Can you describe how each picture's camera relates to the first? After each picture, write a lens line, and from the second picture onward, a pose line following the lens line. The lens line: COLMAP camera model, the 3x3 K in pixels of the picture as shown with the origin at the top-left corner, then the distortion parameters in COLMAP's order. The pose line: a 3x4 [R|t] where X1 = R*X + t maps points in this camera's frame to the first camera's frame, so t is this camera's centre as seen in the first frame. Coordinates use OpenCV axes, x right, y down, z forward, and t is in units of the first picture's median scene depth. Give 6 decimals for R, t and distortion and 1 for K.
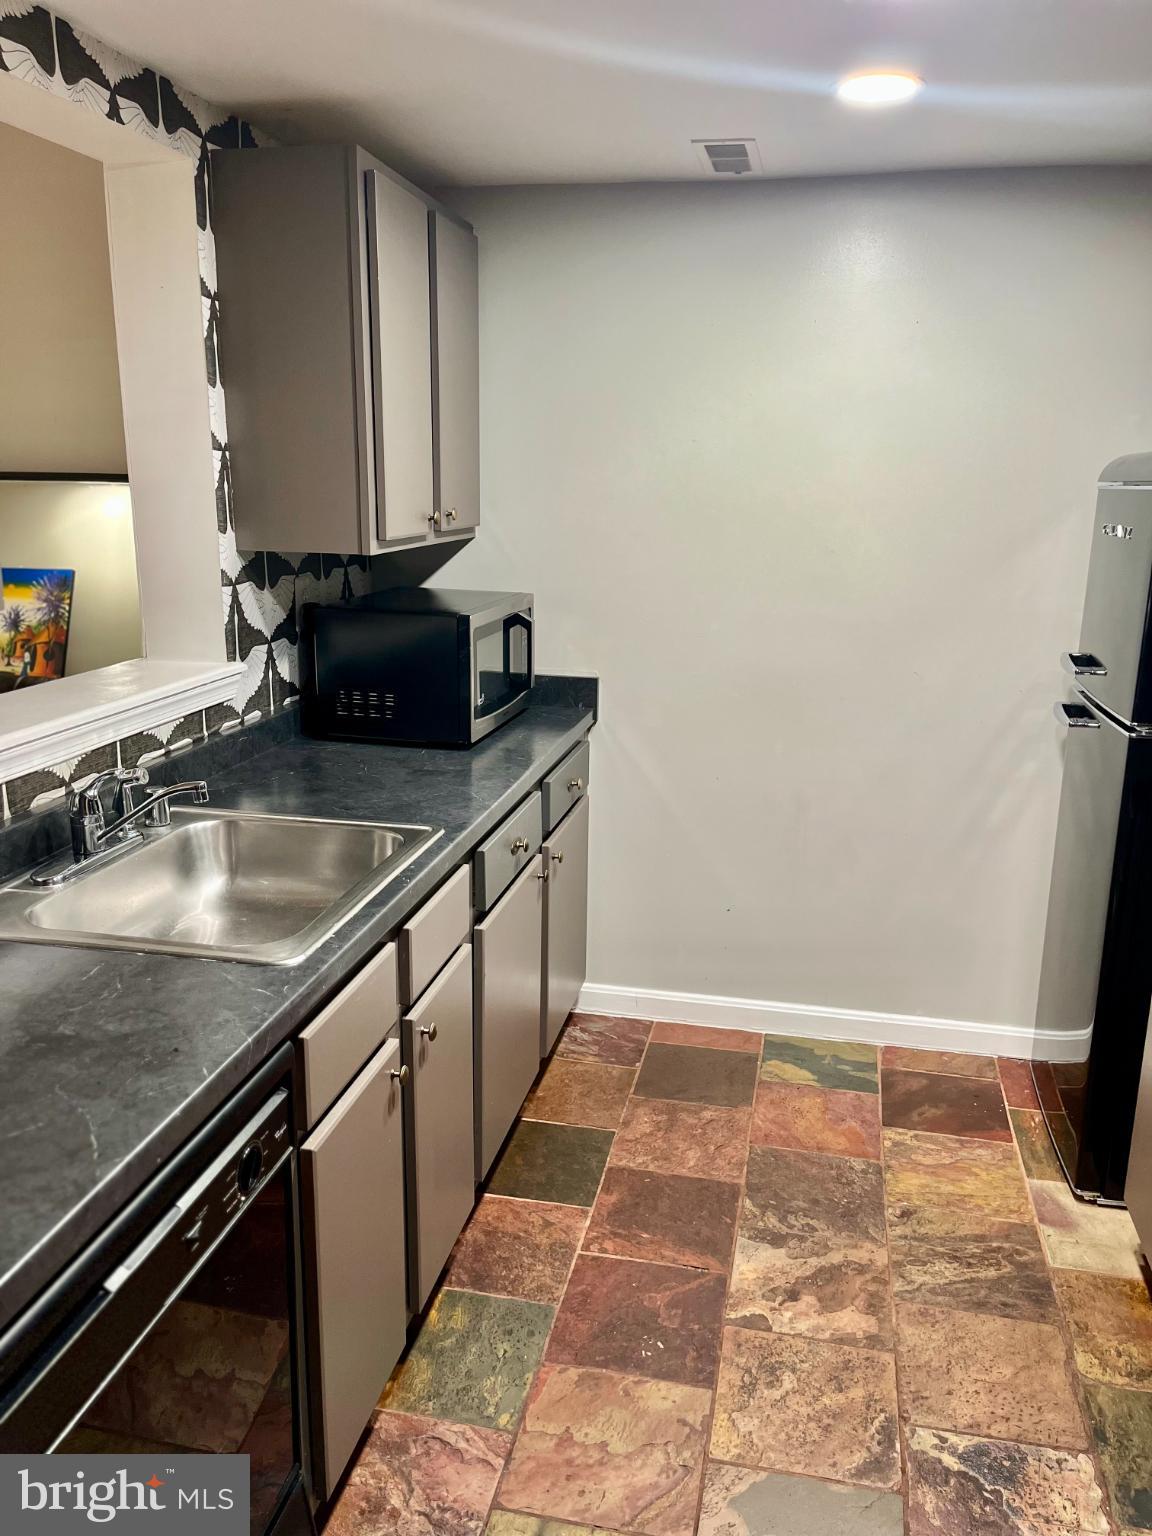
lens RADIAL K [[1156.4, 0, 581.3], [0, 1156.4, 775.5], [0, 0, 1]] dist [0.068873, -0.086234]
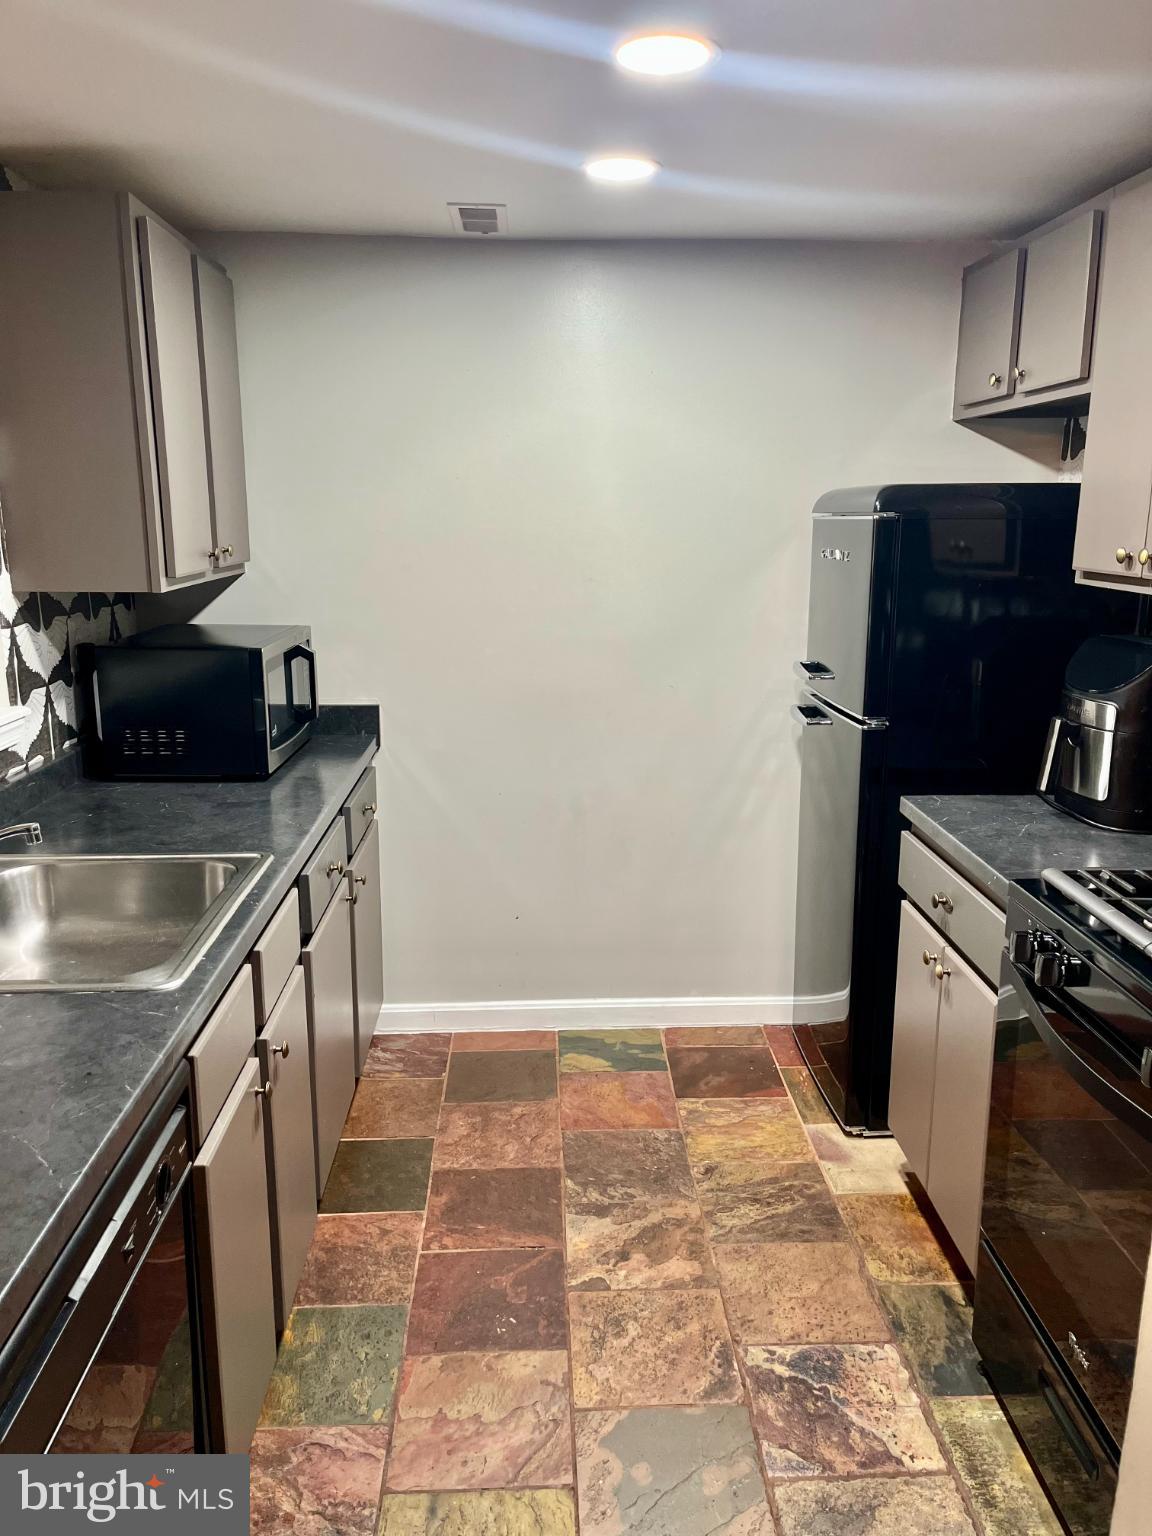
lens RADIAL K [[1156.4, 0, 581.3], [0, 1156.4, 775.5], [0, 0, 1]] dist [0.068873, -0.086234]
pose [[0.968406, -0.067513, 0.240067, -0.081031], [0.073687, 0.997140, -0.016824, 0.011432], [-0.238245, 0.033982, 0.970610, -0.058228]]
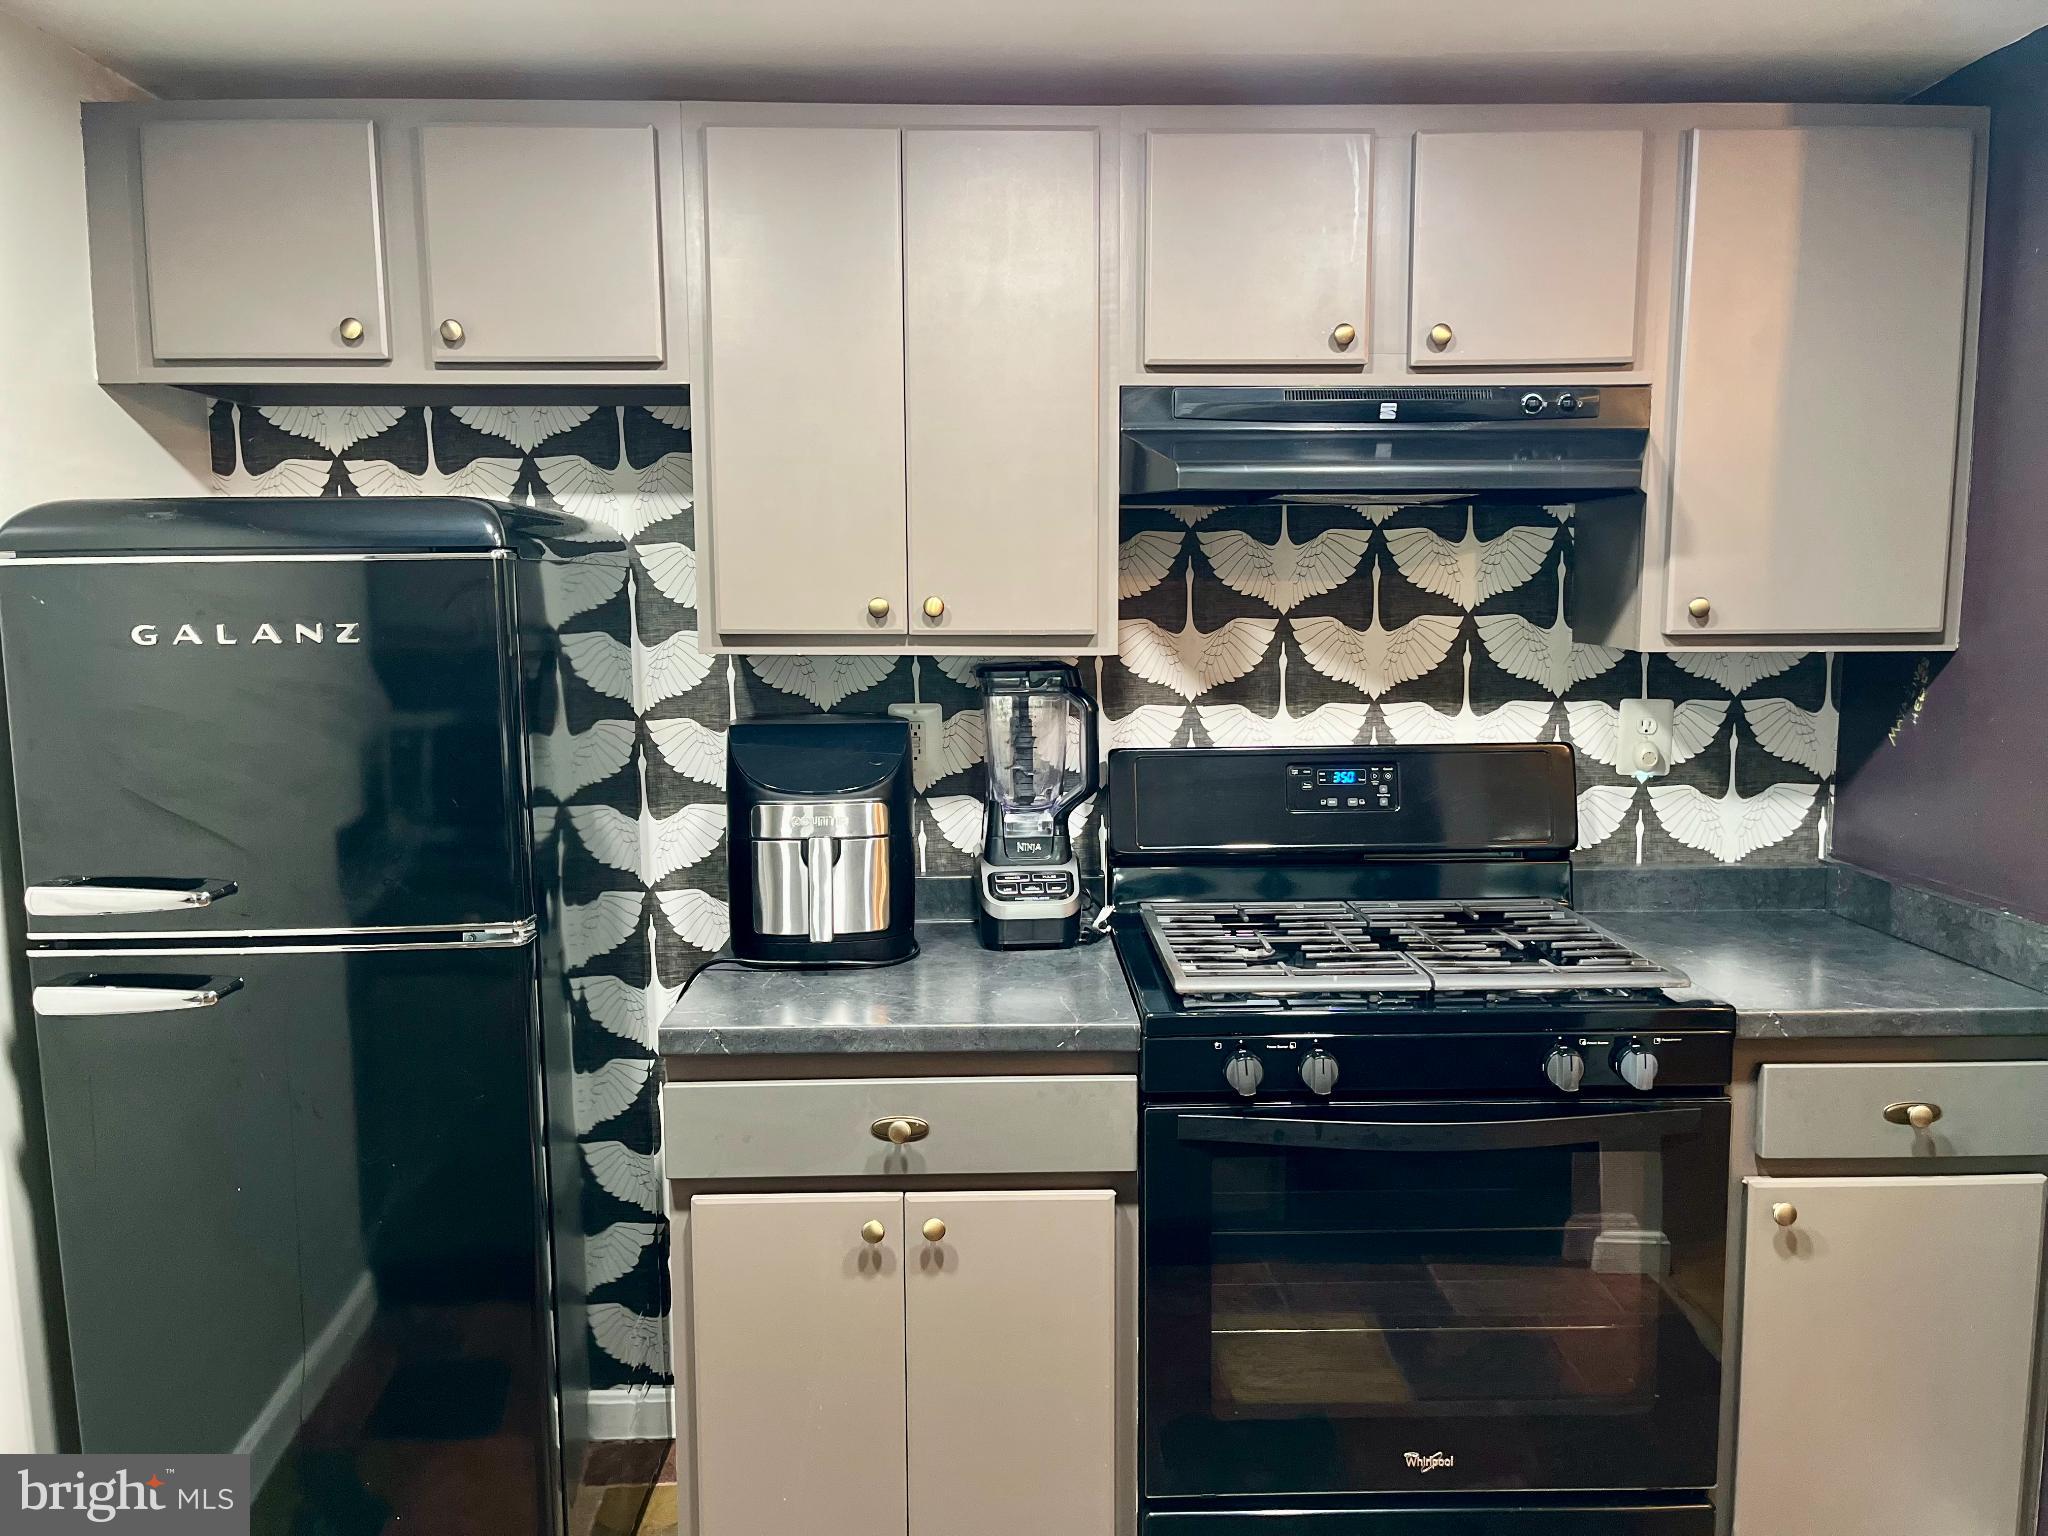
lens RADIAL K [[1541.9, 0, 1030.9], [0, 1541.9, 769.9], [0, 0, 1]] dist [0.068873, -0.086234]
pose [[-0.226823, -0.124217, 0.965982, -0.359576], [0.248623, 0.951587, 0.180745, -0.192001], [-0.941668, 0.281162, -0.184959, 0.817890]]
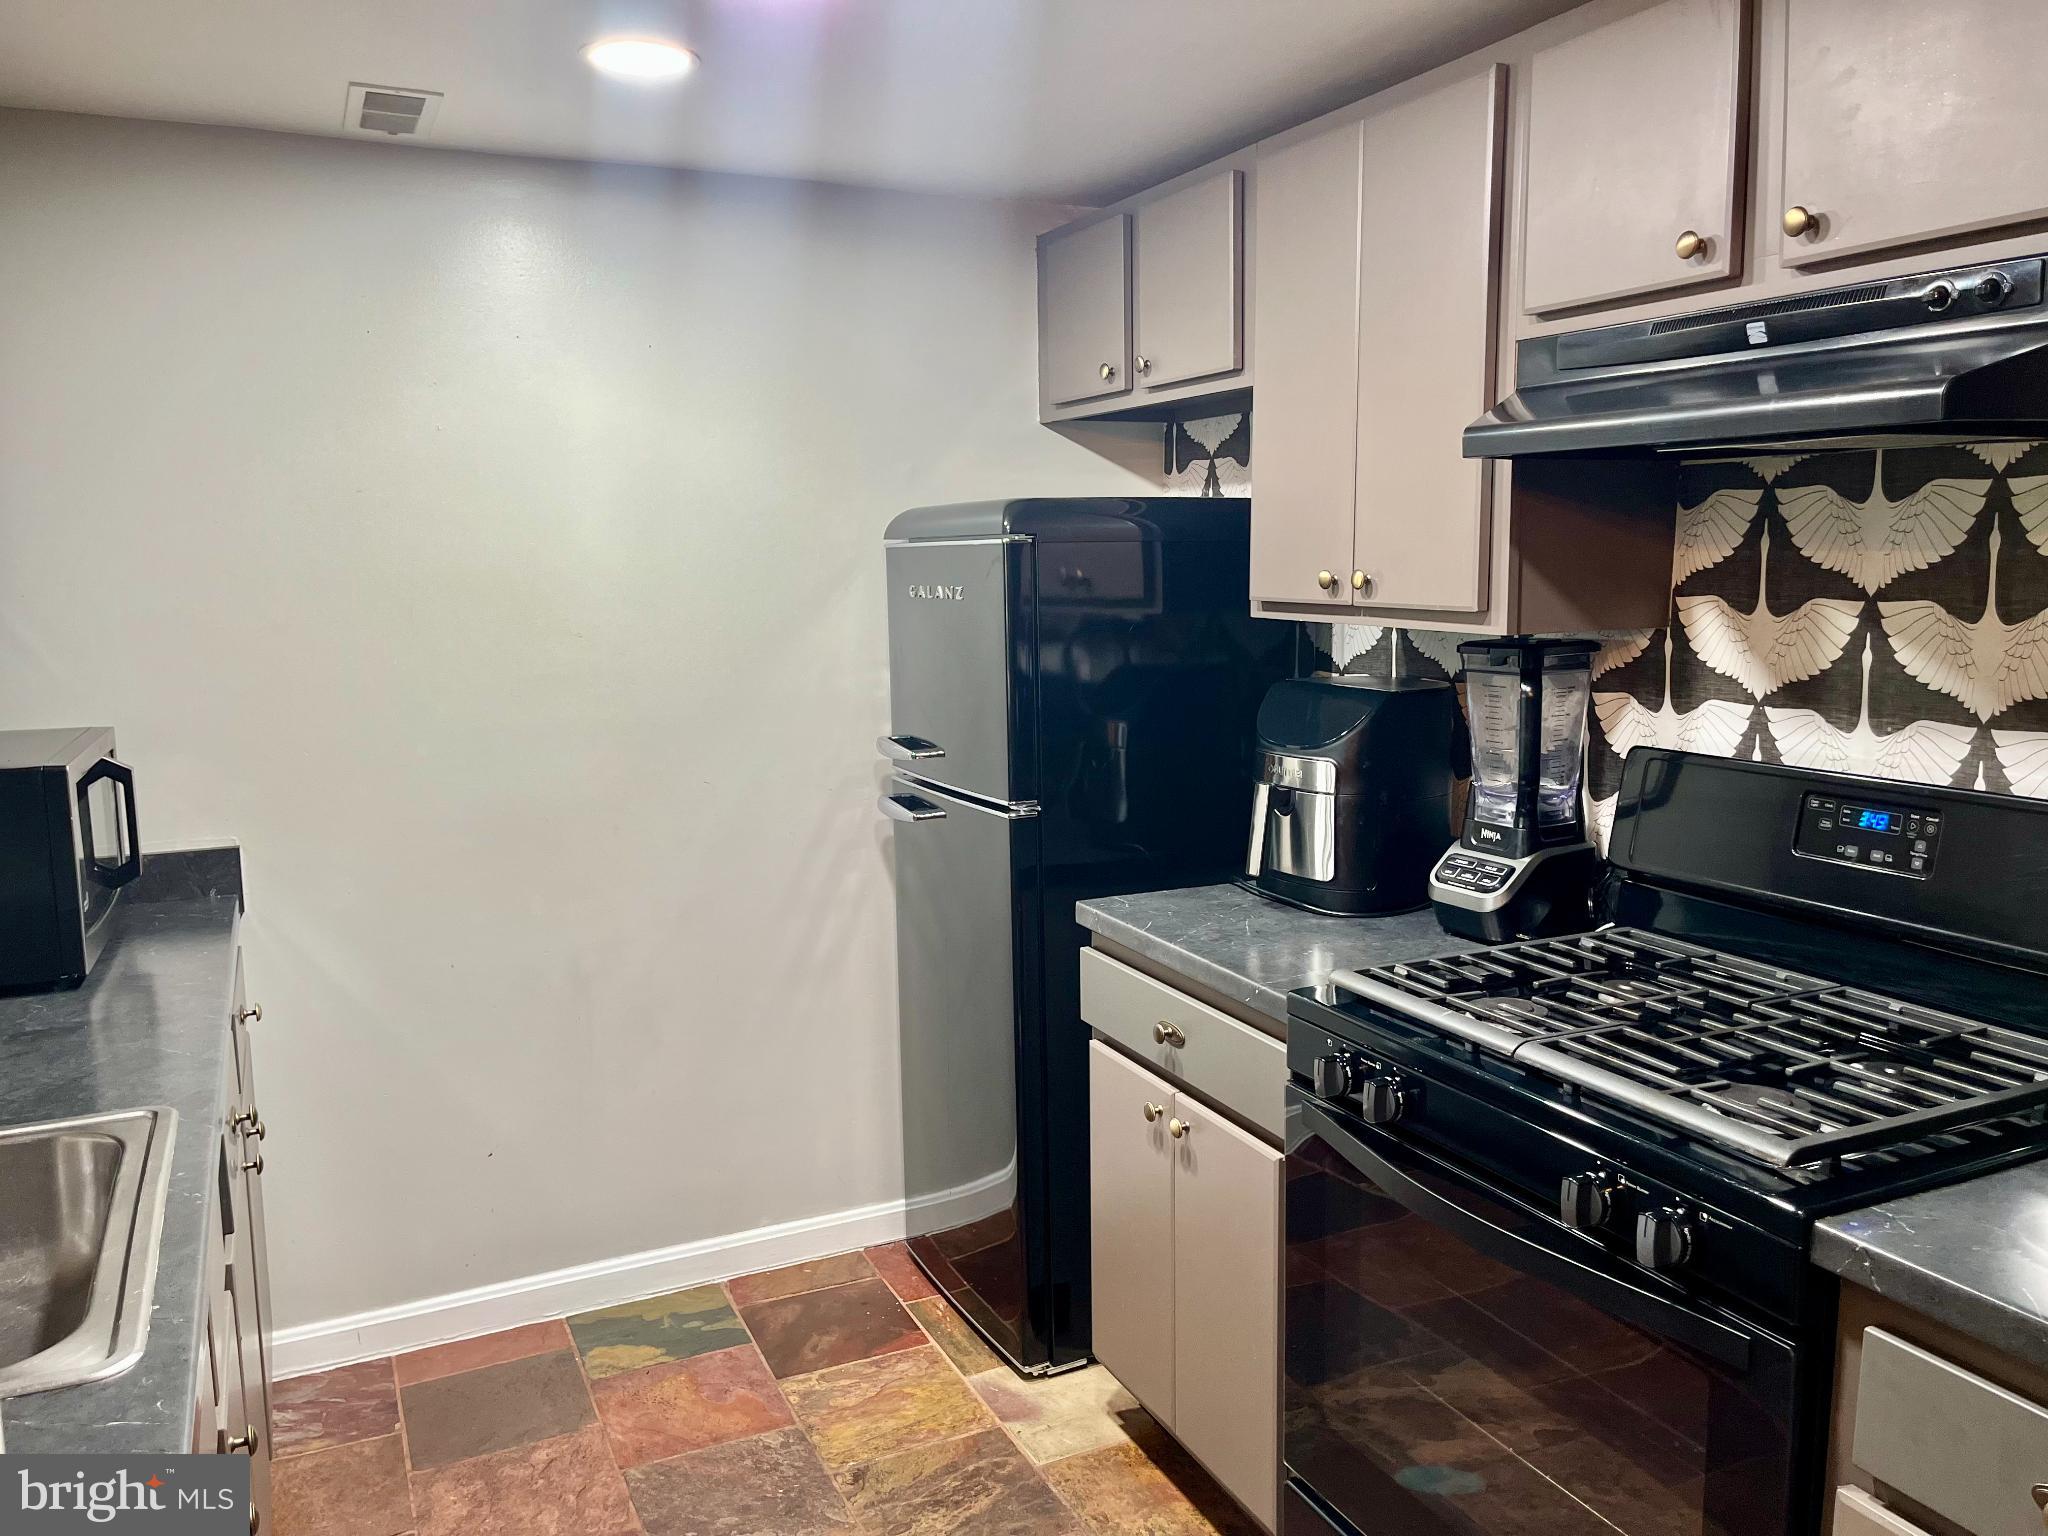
lens RADIAL K [[1541.9, 0, 1030.9], [0, 1541.9, 769.9], [0, 0, 1]] dist [0.068873, -0.086234]
pose [[0.794808, -0.109732, 0.596858, -0.192330], [0.175022, 0.983174, -0.052313, -0.005106], [-0.581074, 0.146042, 0.800640, 0.053519]]
